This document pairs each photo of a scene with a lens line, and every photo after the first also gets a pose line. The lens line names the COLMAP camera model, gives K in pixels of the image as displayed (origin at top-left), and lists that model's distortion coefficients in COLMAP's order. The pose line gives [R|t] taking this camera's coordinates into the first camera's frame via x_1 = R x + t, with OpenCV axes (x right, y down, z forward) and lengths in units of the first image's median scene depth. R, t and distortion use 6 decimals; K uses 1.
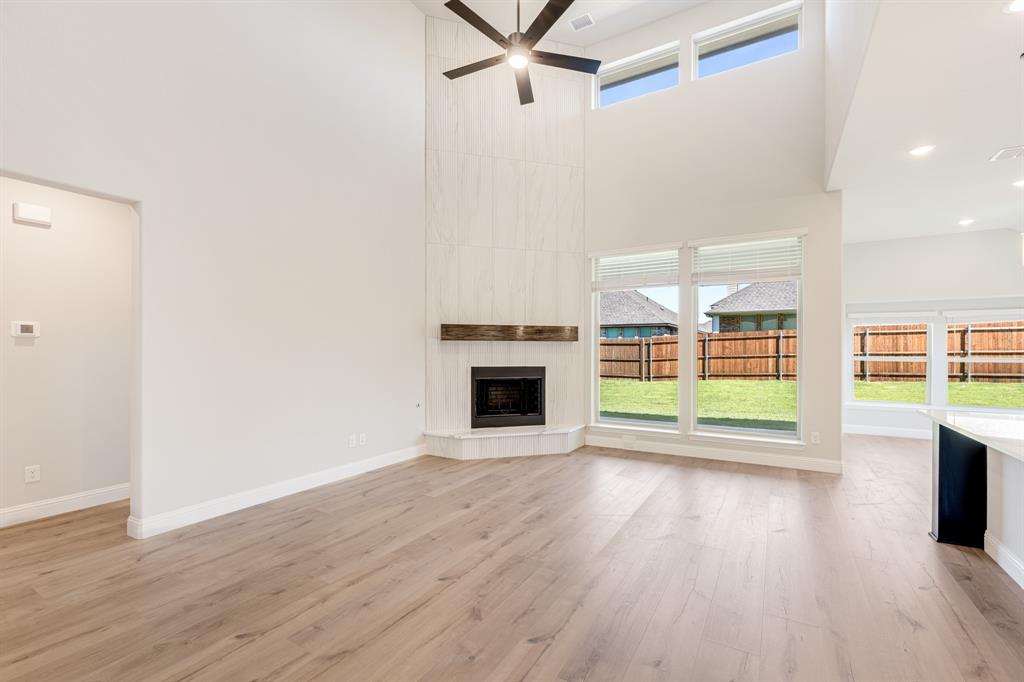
lens RADIAL K [[426.8, 0, 511.4], [0, 426.8, 357.3], [0, 0, 1]] dist [-0.001707, -0.000050]
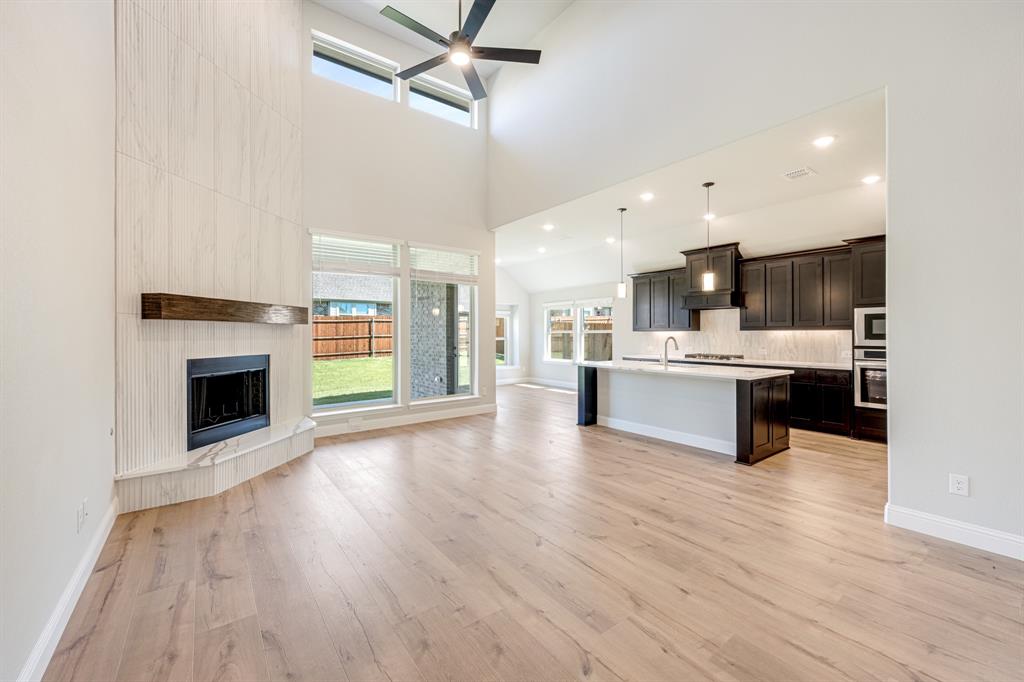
lens RADIAL K [[411.7, 0, 516.3], [0, 411.7, 336.1], [0, 0, 1]] dist [-0.002202, -0.000076]
pose [[0.389051, -0.009274, 0.921170, -0.520730], [0.019155, 0.999815, 0.001976, -0.006165], [-0.921017, 0.016876, 0.389156, 0.288760]]
